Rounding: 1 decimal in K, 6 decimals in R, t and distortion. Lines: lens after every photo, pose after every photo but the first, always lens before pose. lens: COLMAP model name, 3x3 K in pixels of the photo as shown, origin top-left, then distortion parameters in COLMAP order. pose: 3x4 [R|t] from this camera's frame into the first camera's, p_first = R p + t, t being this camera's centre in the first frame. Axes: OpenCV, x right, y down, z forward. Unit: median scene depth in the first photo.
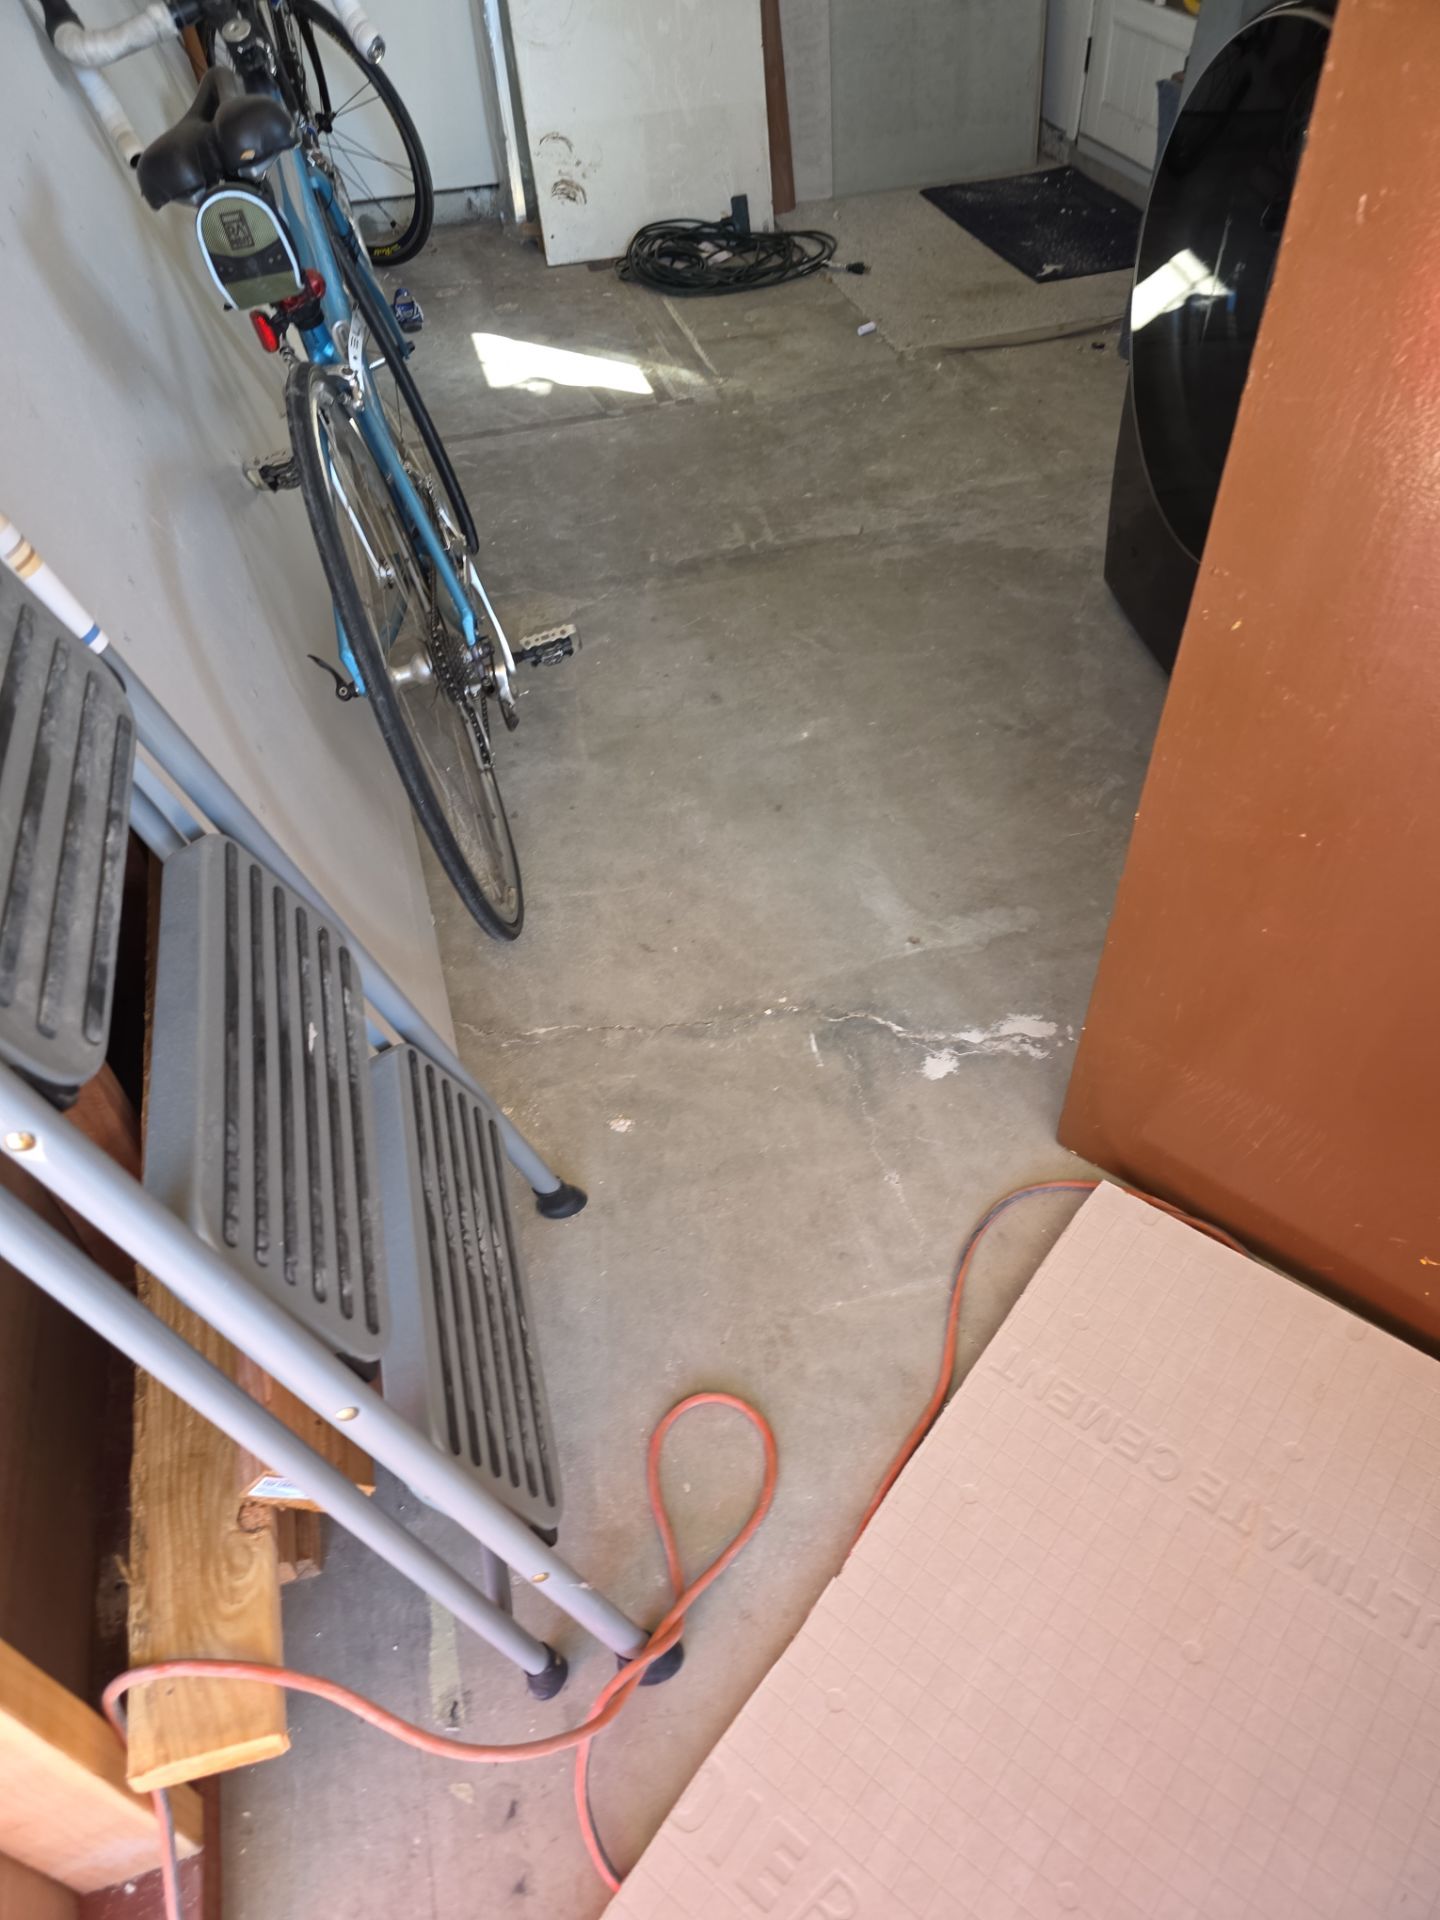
lens RADIAL K [[1283.6, 0, 720.0], [0, 1283.6, 960.0], [0, 0, 1]] dist [0.068671, -0.063135]
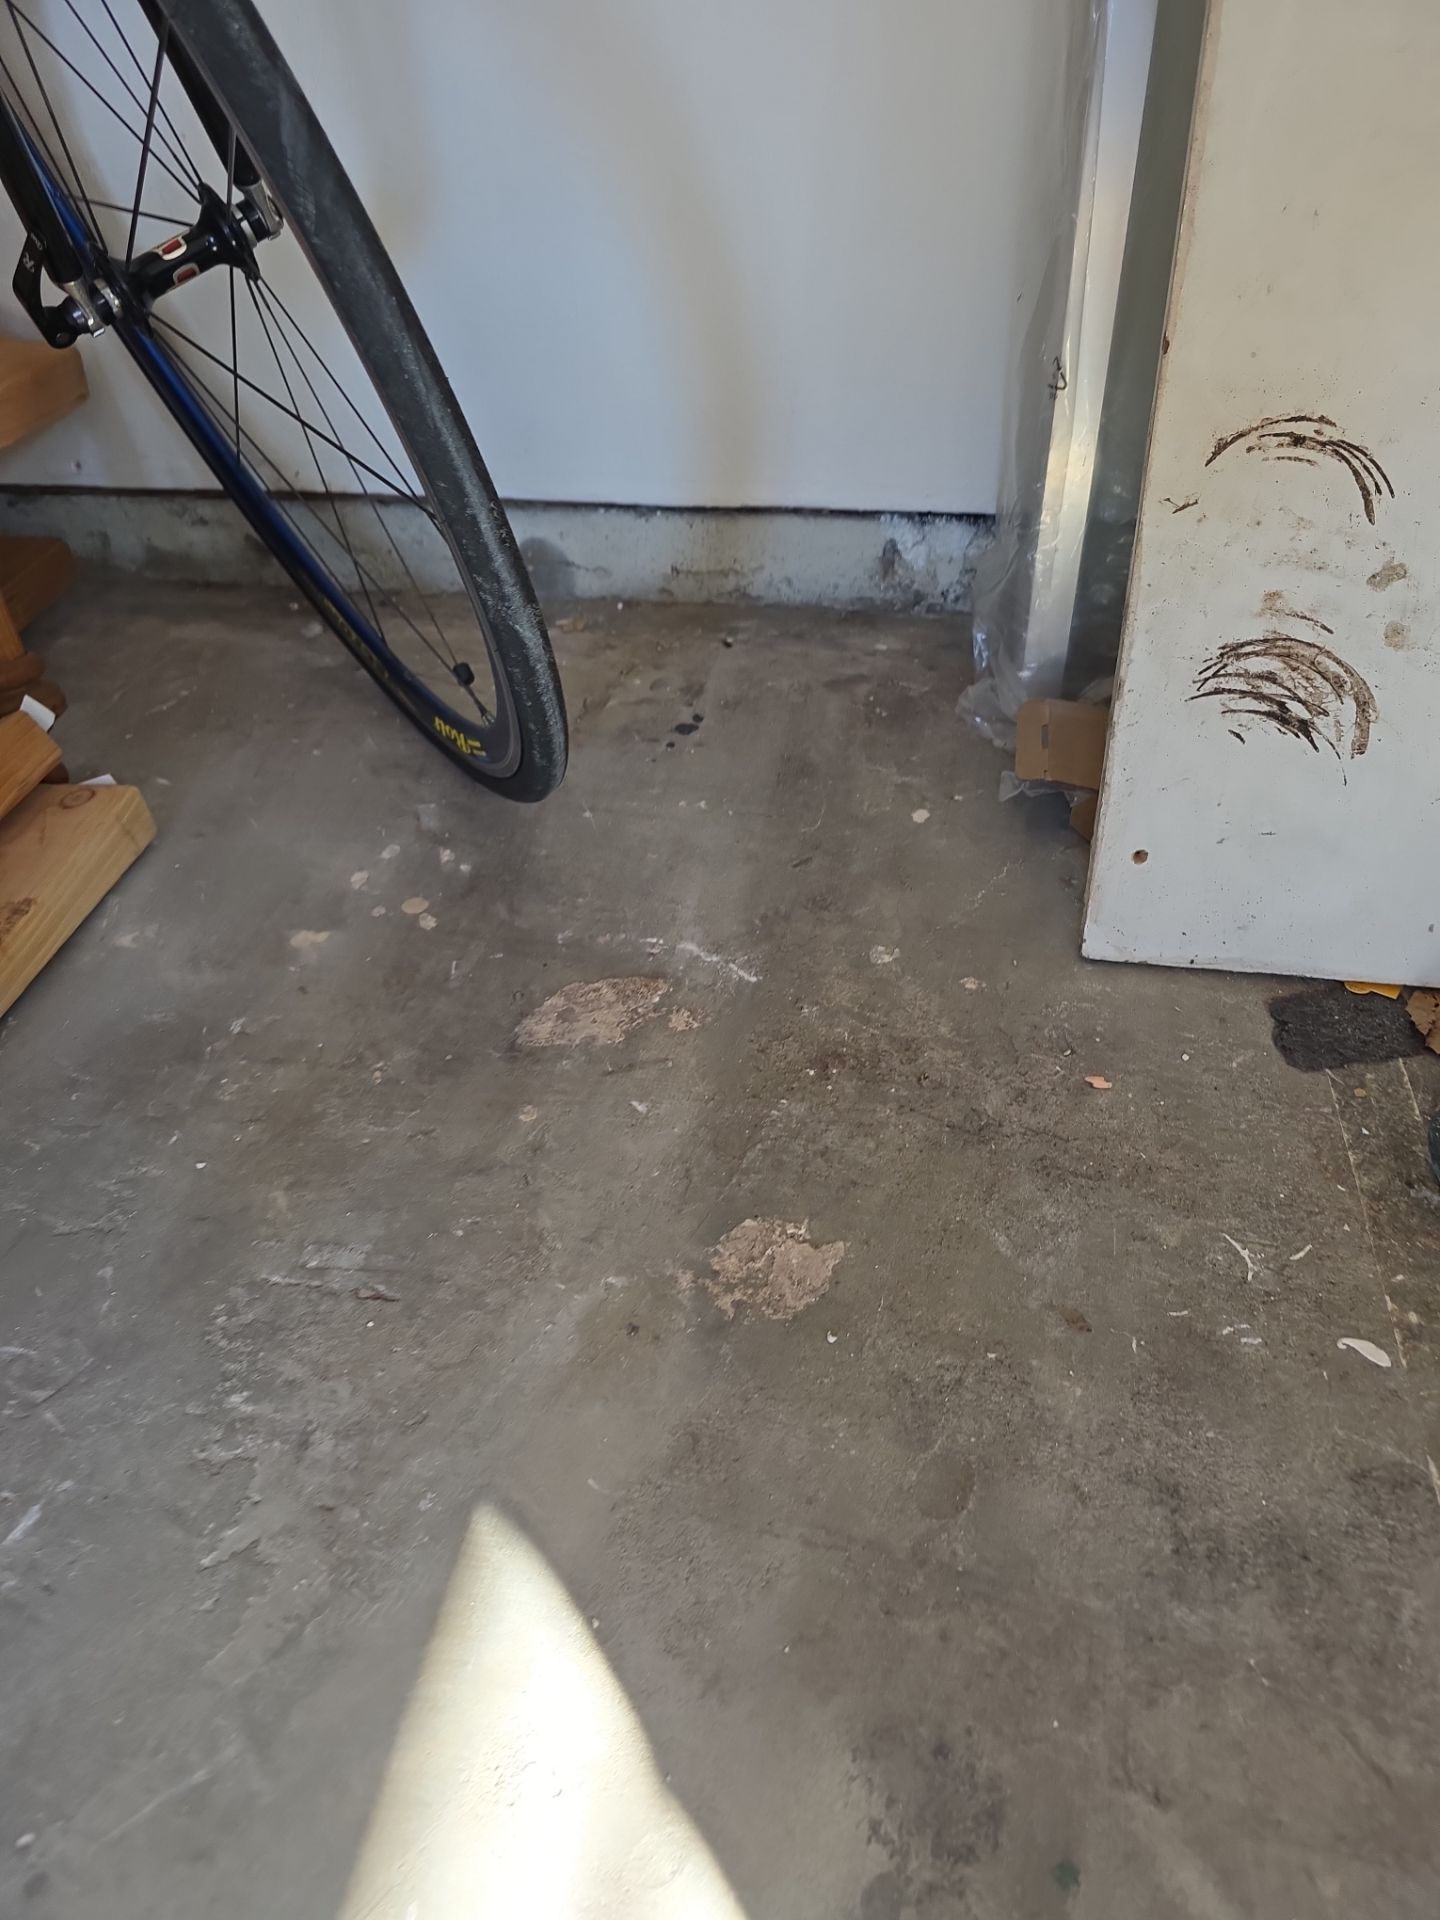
lens RADIAL K [[1283.6, 0, 720.0], [0, 1283.6, 960.0], [0, 0, 1]] dist [0.068671, -0.063135]
pose [[0.907728, 0.281870, -0.310771, -0.154963], [-0.304104, 0.952324, -0.024494, -0.662475], [0.289050, 0.116741, 0.950169, 1.010864]]
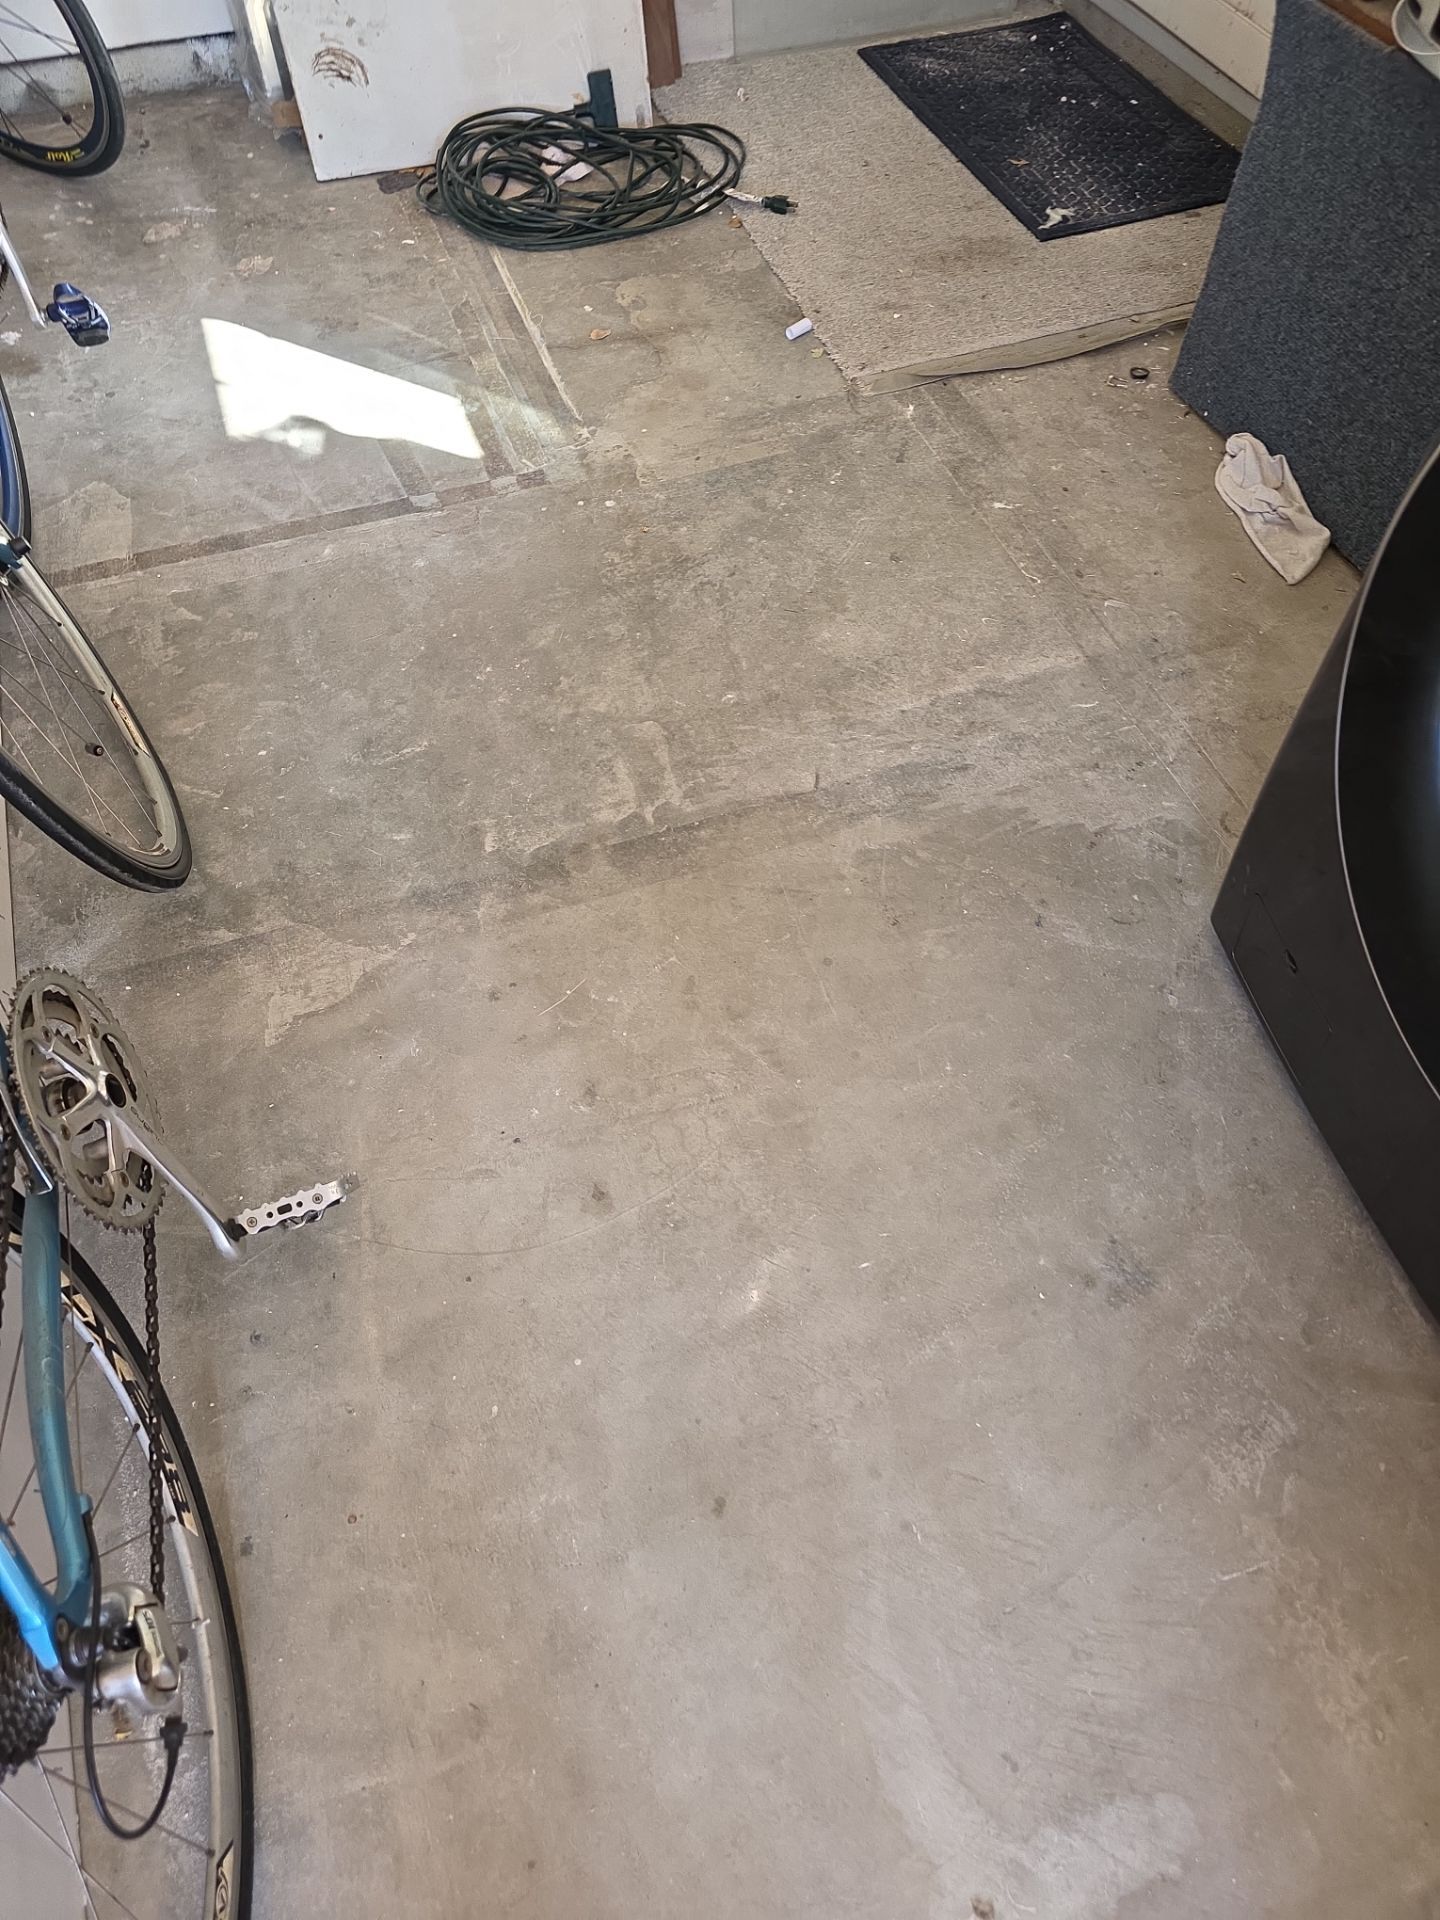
lens RADIAL K [[1283.6, 0, 720.0], [0, 1283.6, 960.0], [0, 0, 1]] dist [0.068671, -0.063135]
pose [[0.995964, -0.037610, 0.081492, 0.005728], [0.023303, 0.985189, 0.169881, -0.322793], [-0.086675, -0.167296, 0.982089, 0.332991]]
